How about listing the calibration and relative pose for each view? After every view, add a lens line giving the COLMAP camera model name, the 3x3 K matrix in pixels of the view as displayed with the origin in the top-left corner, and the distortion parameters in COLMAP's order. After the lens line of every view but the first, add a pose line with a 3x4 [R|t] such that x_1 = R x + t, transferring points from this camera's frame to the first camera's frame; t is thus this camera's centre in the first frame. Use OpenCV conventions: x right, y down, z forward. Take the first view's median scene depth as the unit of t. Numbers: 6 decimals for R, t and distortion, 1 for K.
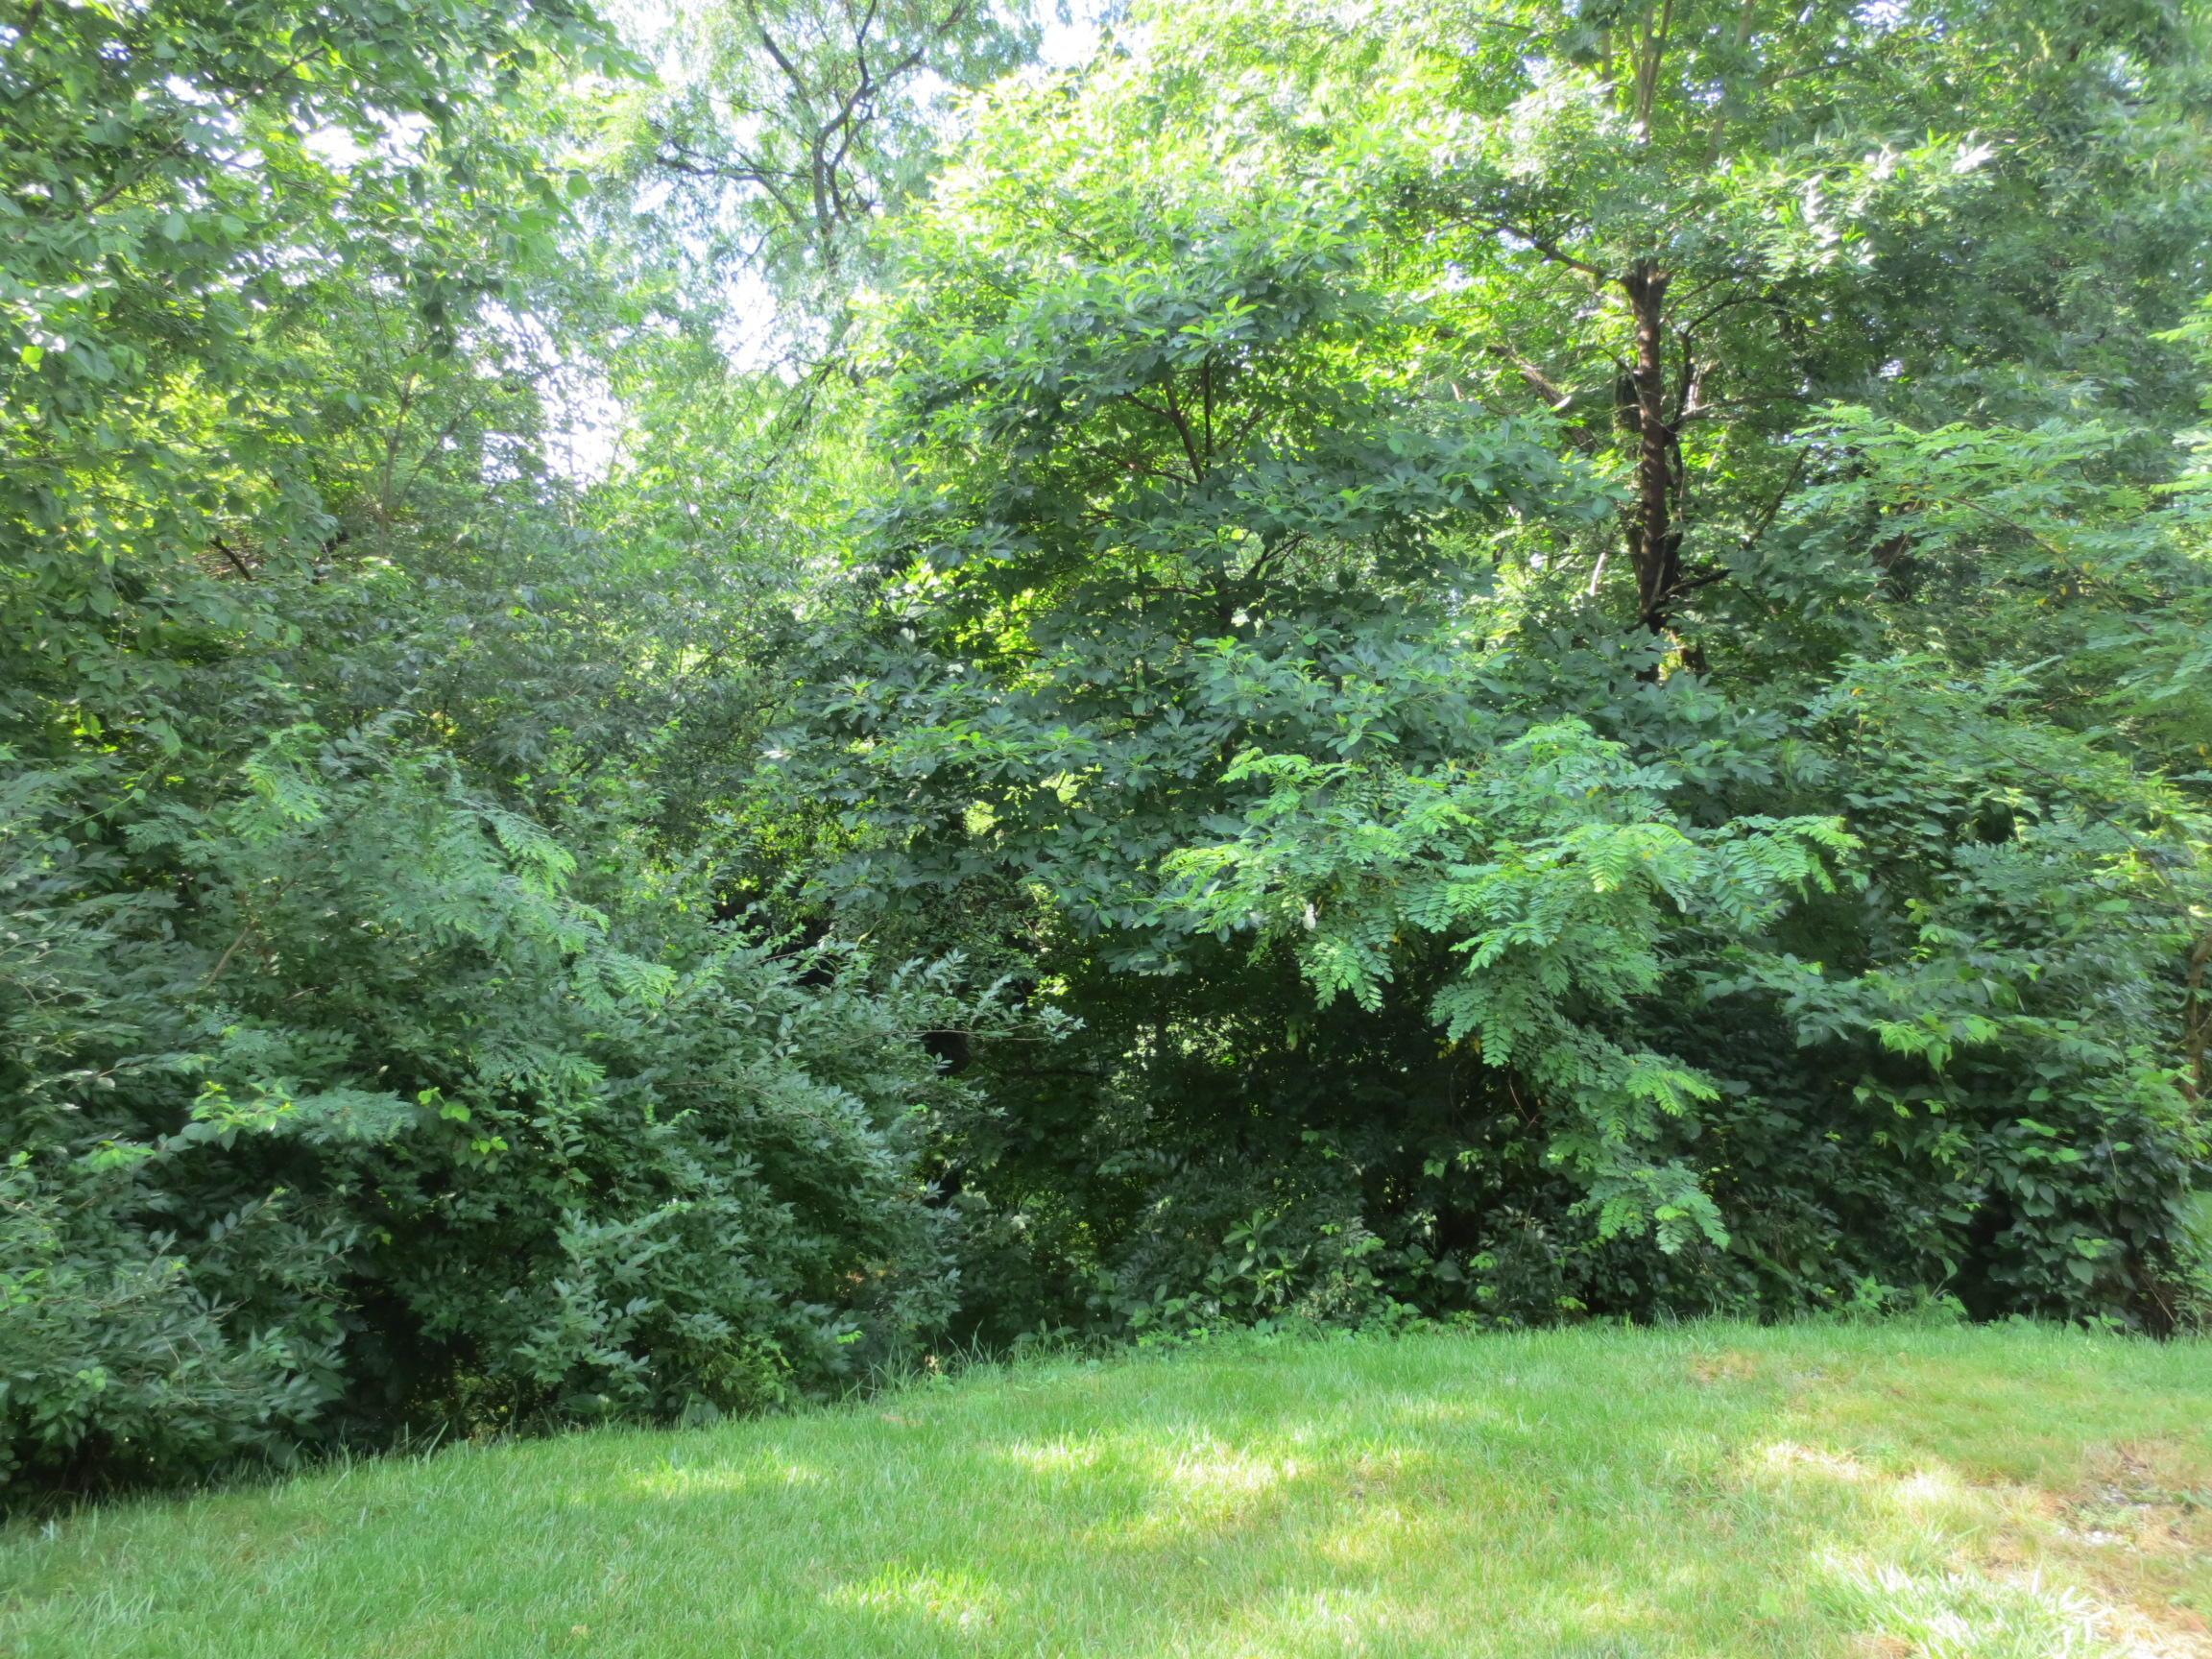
lens RADIAL K [[1529.1, 0, 1106.0], [0, 1529.1, 829.5], [0, 0, 1]] dist [-0.027426, 0.011277]
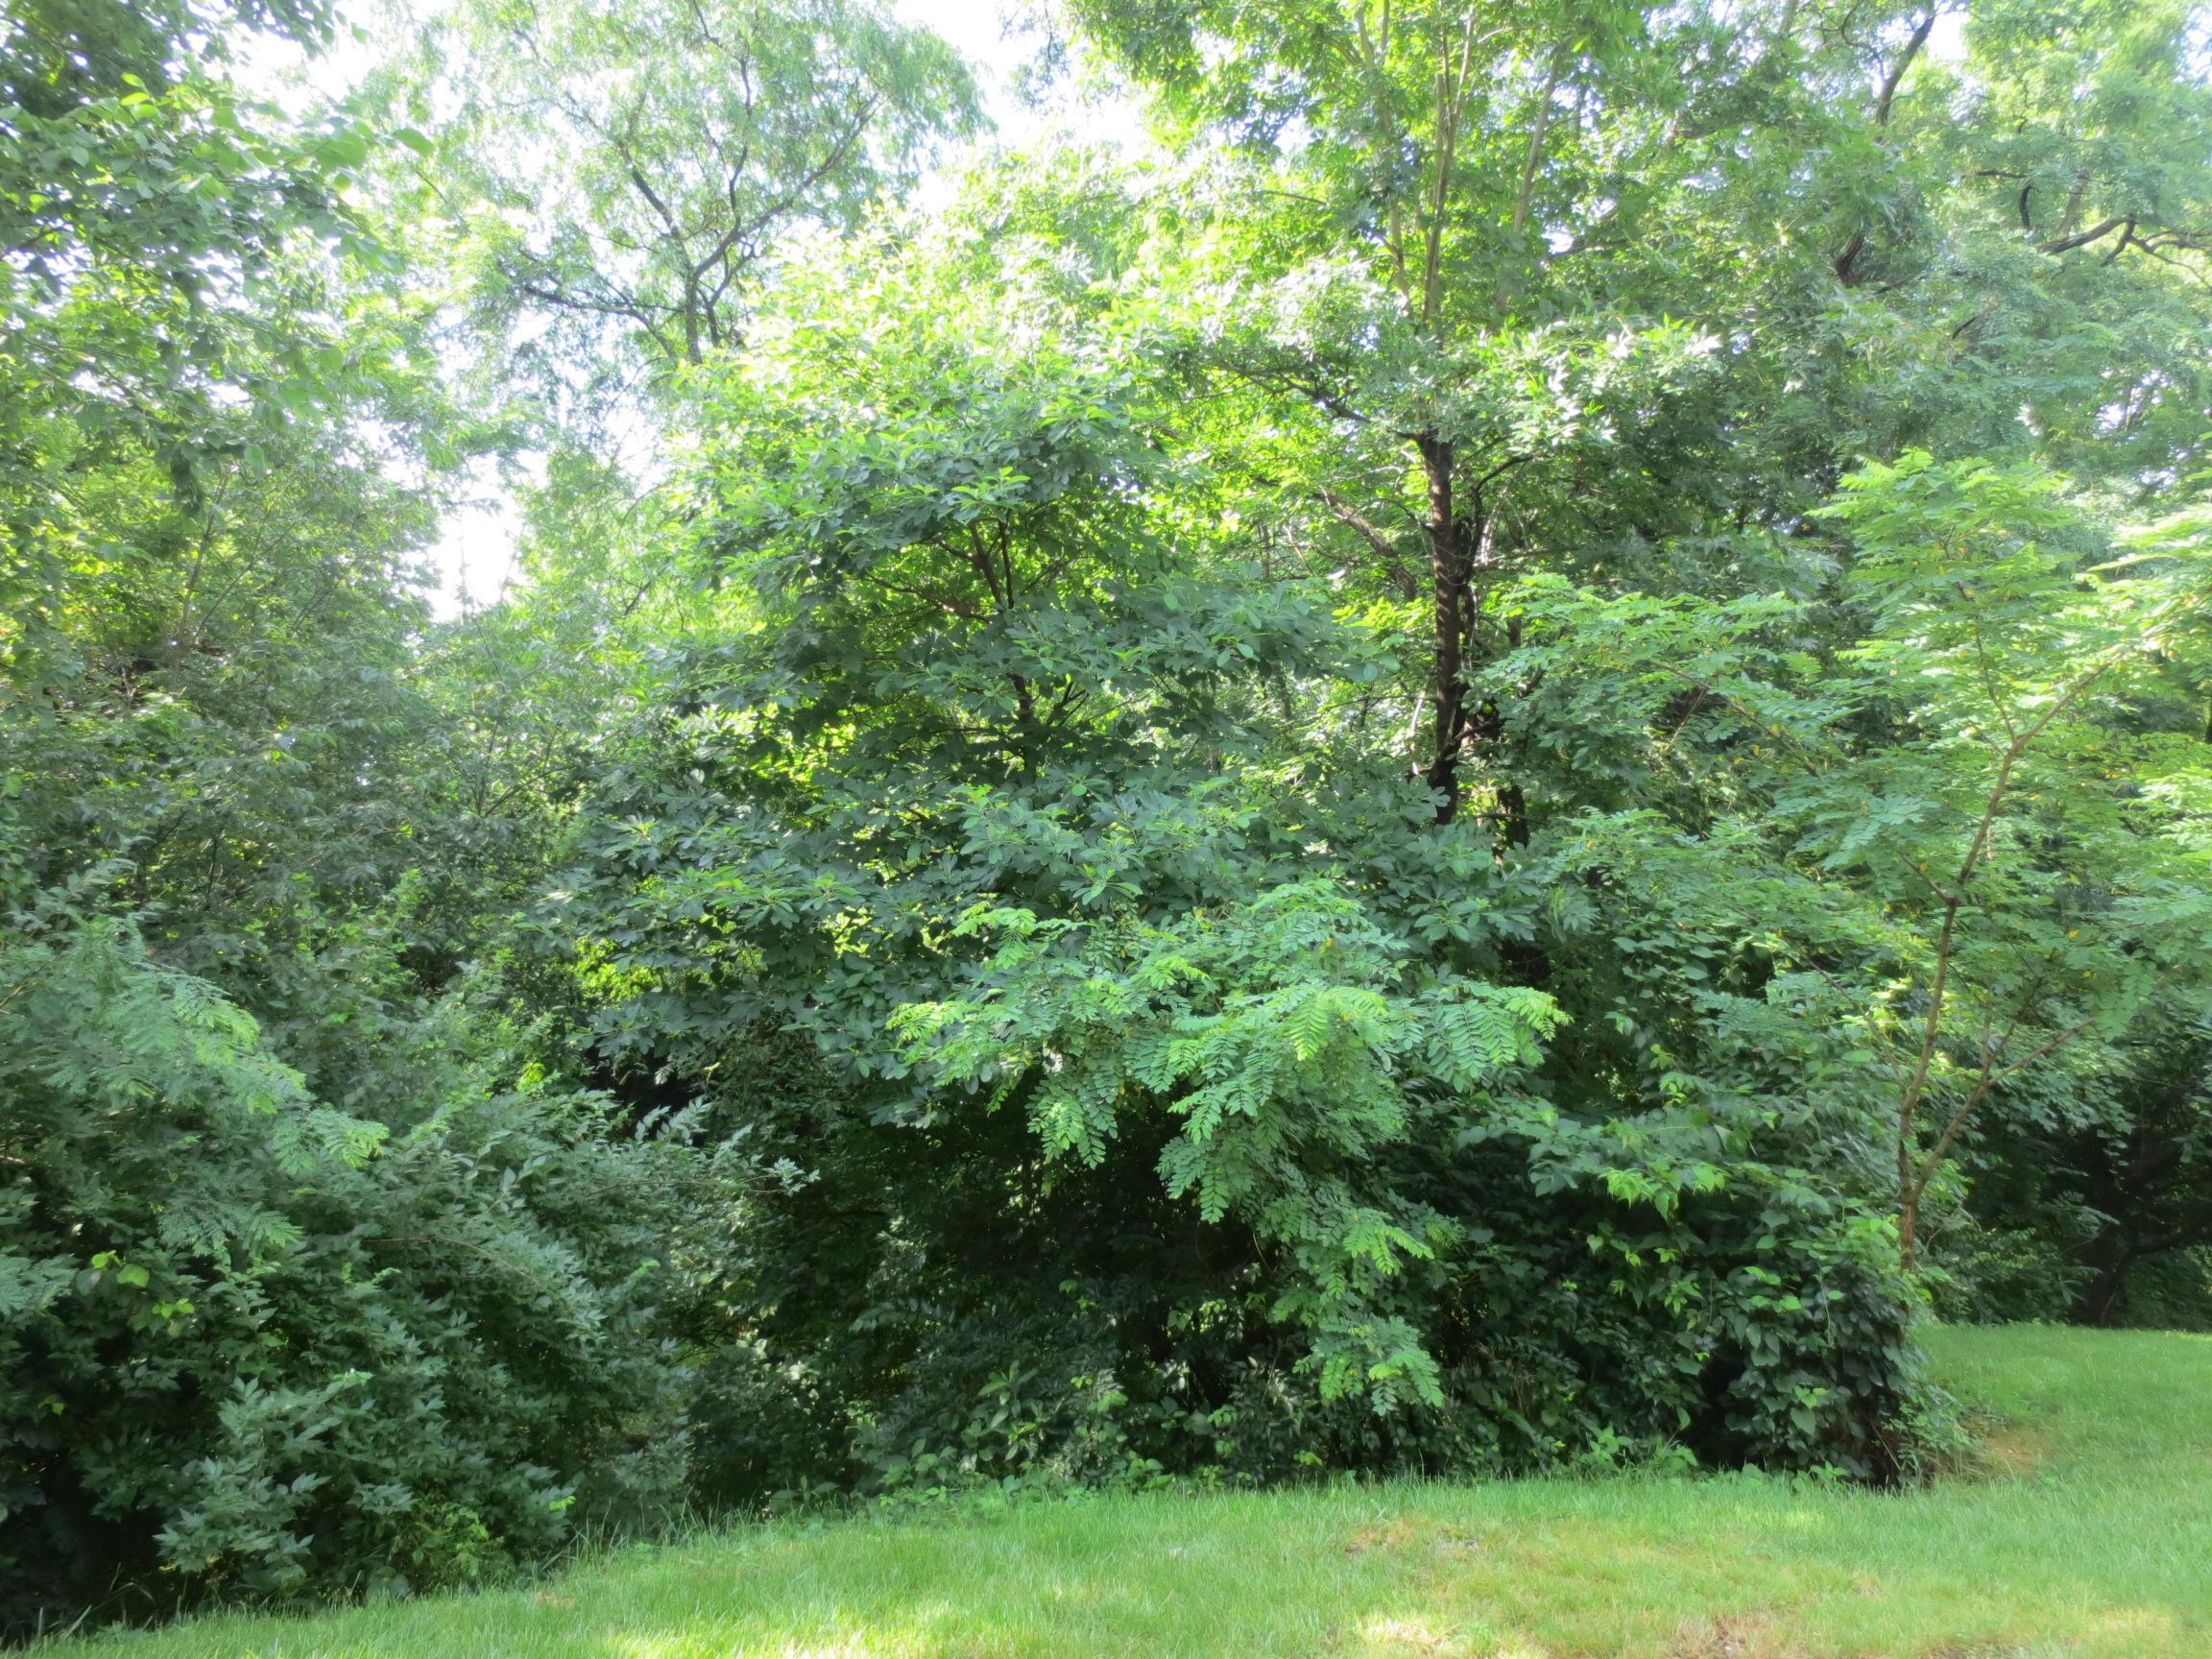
lens RADIAL K [[1529.1, 0, 1106.0], [0, 1529.1, 829.5], [0, 0, 1]] dist [-0.027426, 0.011277]
pose [[0.998858, 0.006313, 0.047357, 0.118944], [-0.002786, 0.997242, -0.074173, -0.023805], [-0.047695, 0.073956, 0.996120, -0.015004]]
